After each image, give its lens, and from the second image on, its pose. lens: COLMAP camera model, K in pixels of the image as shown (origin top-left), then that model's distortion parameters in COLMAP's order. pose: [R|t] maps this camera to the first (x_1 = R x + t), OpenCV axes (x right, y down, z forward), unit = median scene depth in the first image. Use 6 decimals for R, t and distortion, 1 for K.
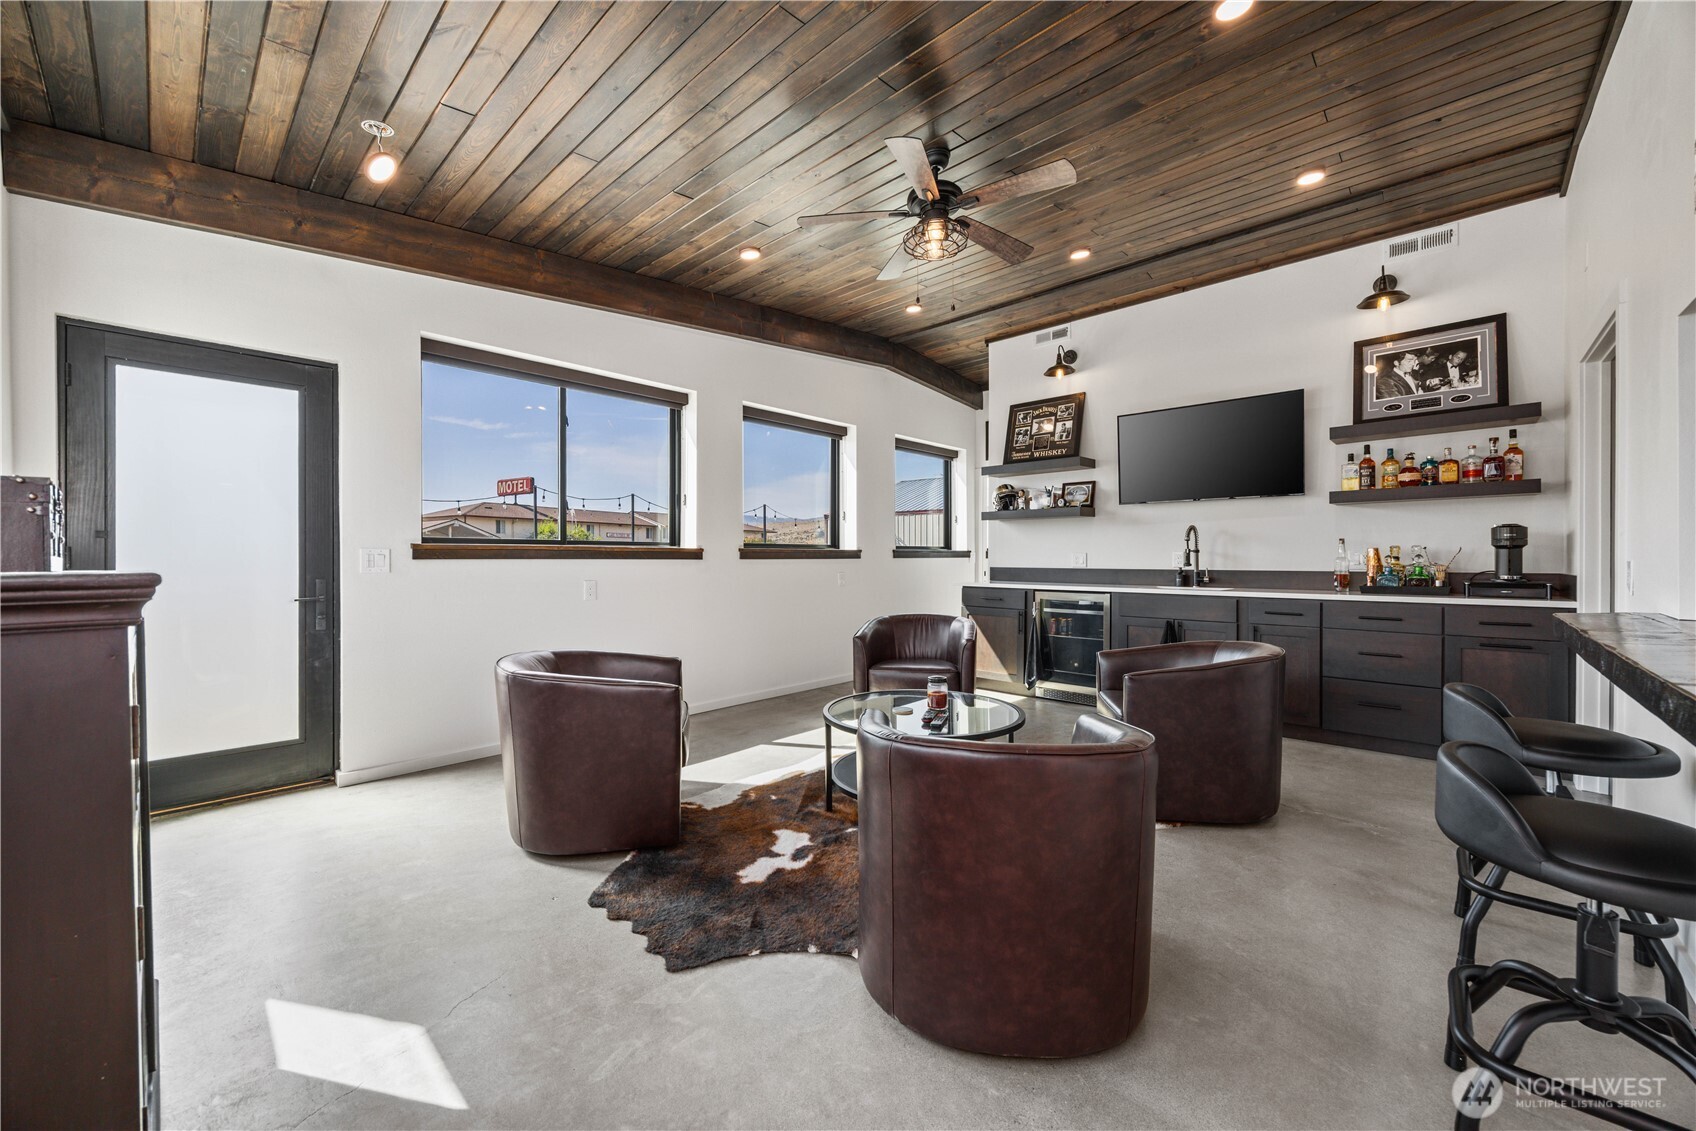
lens RADIAL K [[644.9, 0, 839.9], [0, 644.9, 563.0], [0, 0, 1]] dist [-0.002795, -0.000002]
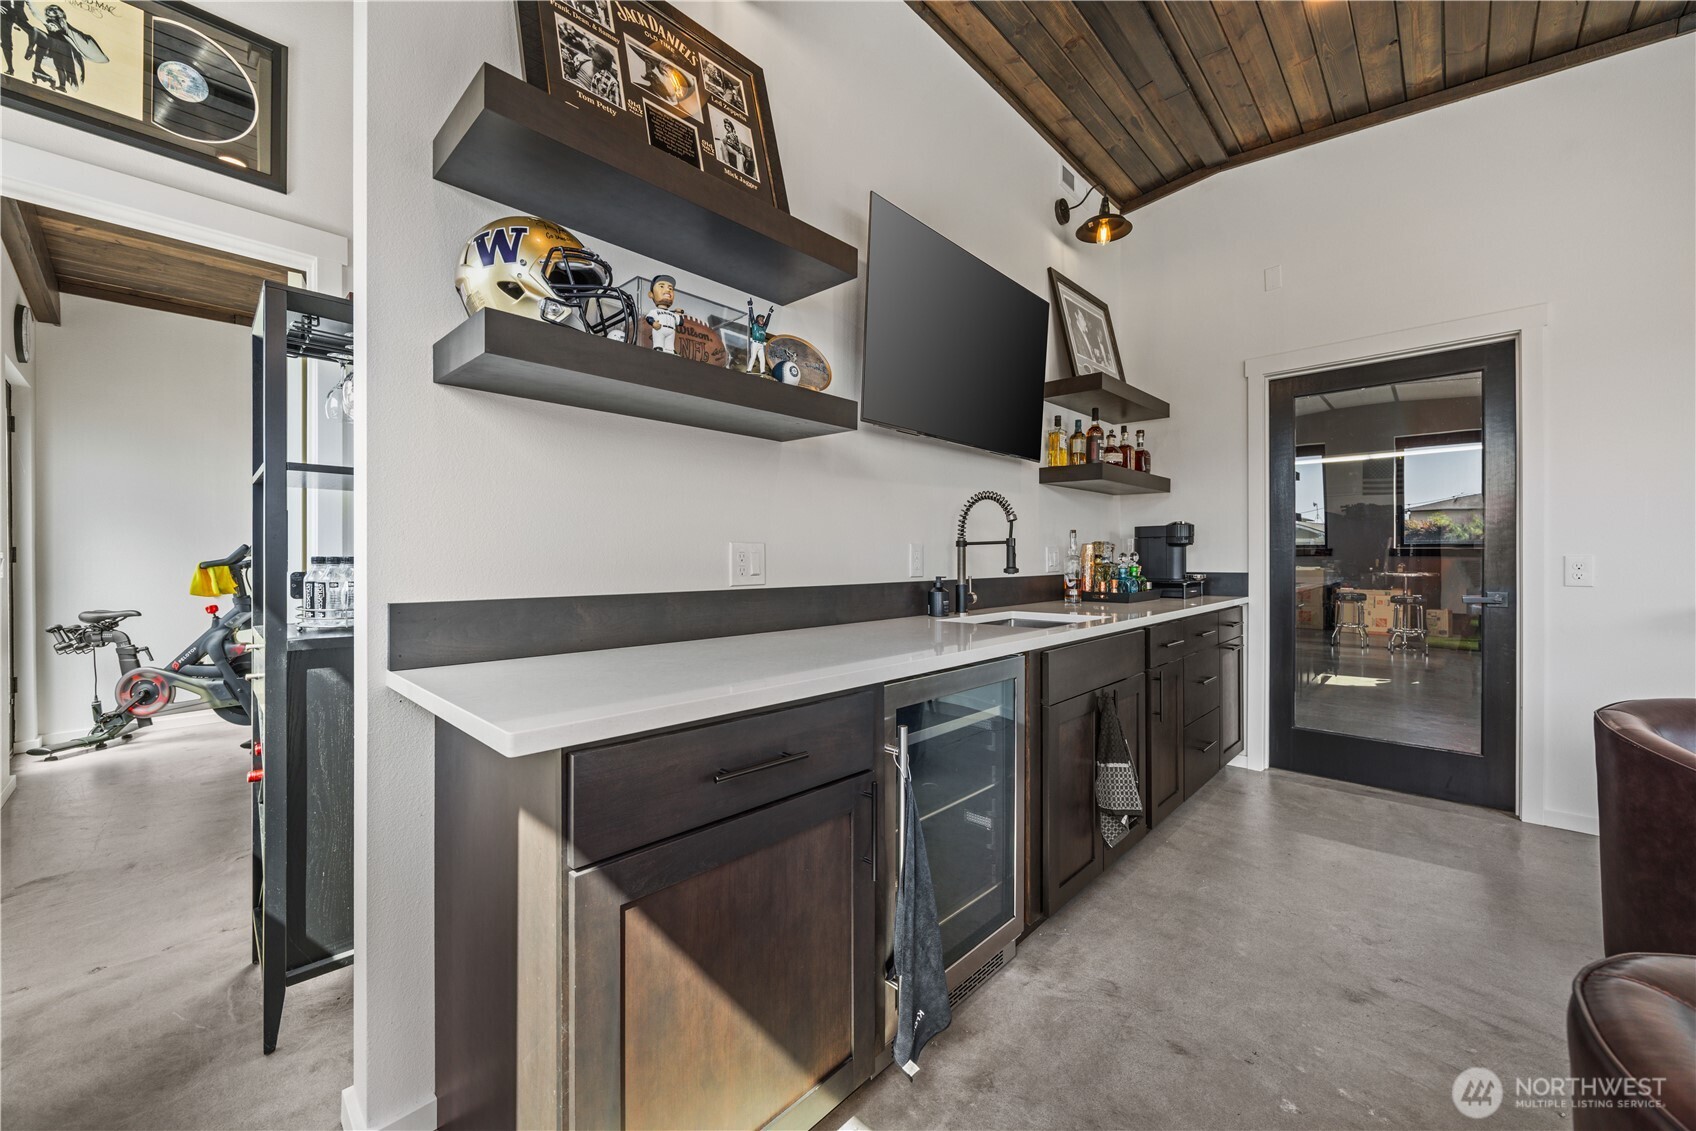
lens RADIAL K [[644.9, 0, 838.5], [0, 644.9, 560.7], [0, 0, 1]] dist [-0.002795, -0.000002]
pose [[0.009544, -0.003528, 0.999948, 0.052716], [0.012330, 0.999918, 0.003411, -0.009300], [-0.999878, 0.012297, 0.009587, 1.263685]]
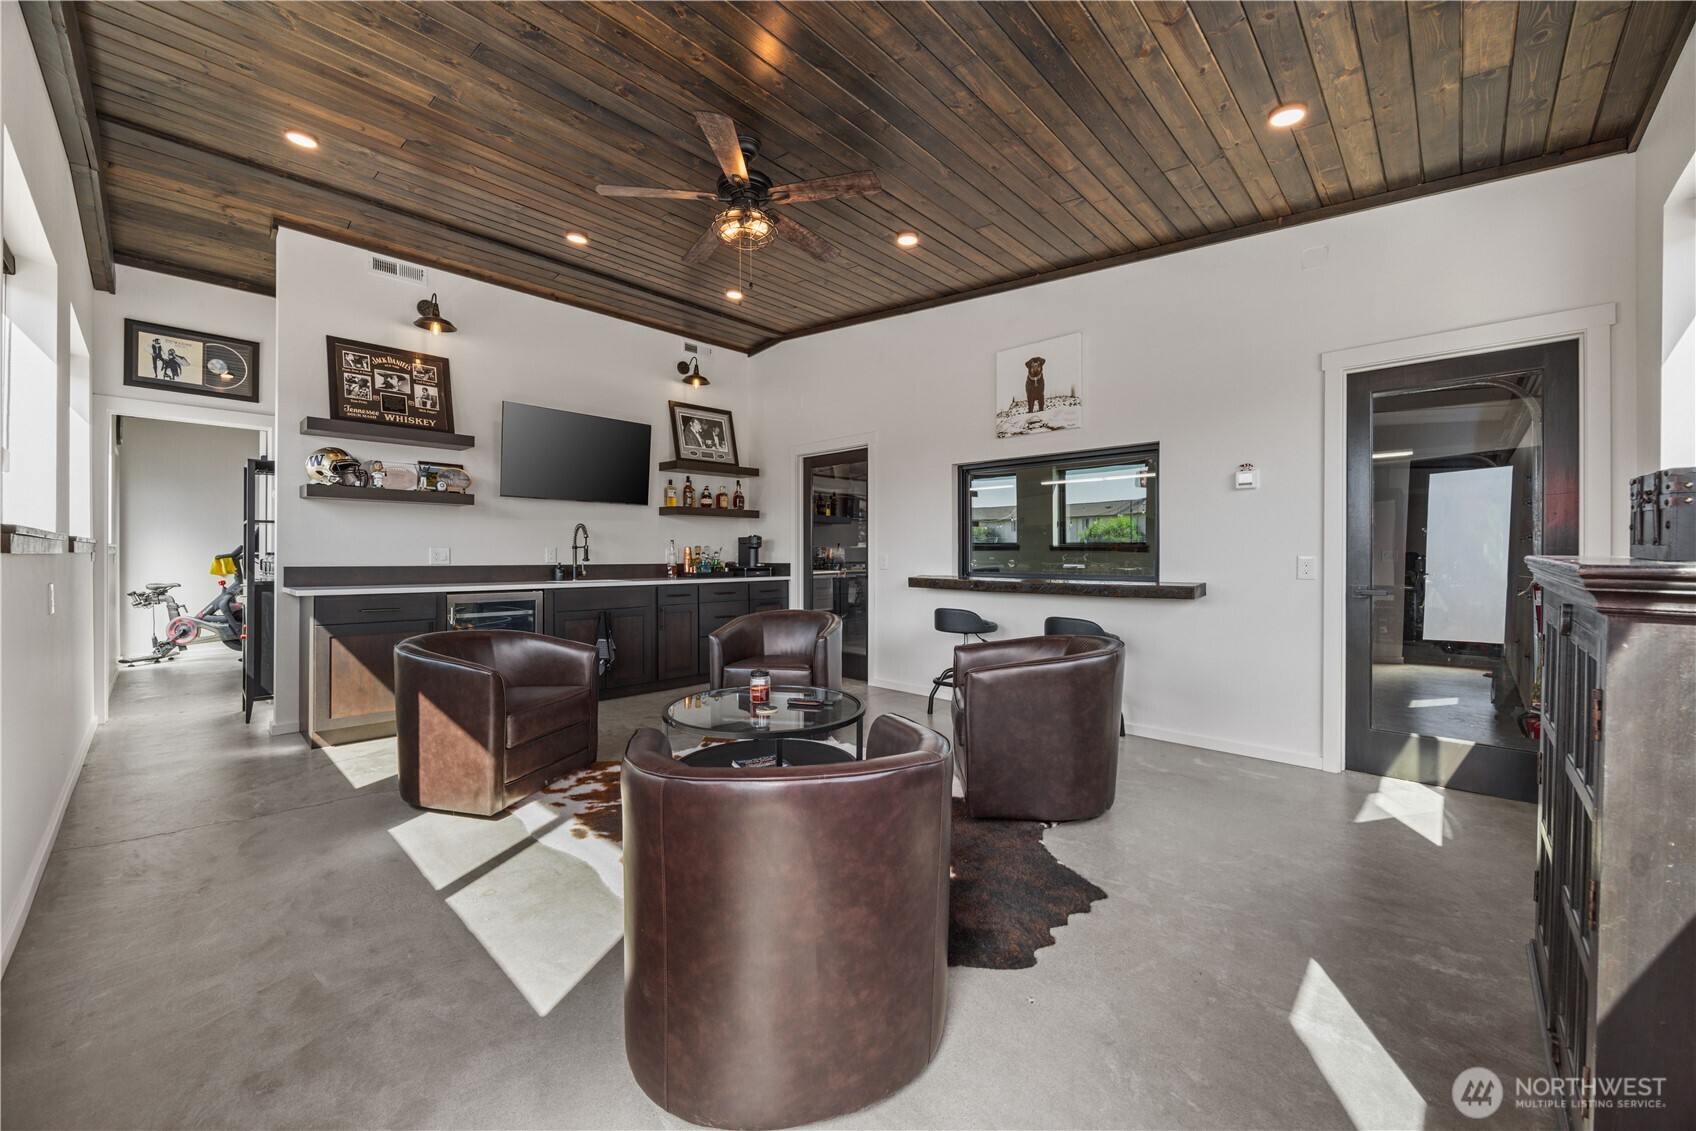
lens RADIAL K [[644.9, 0, 842.0], [0, 644.9, 556.0], [0, 0, 1]] dist [-0.002795, -0.000002]
pose [[0.005520, 0.000666, 0.999985, -0.616946], [0.008905, 0.999960, -0.000715, 0.000772], [-0.999945, 0.008908, 0.005514, 0.628513]]
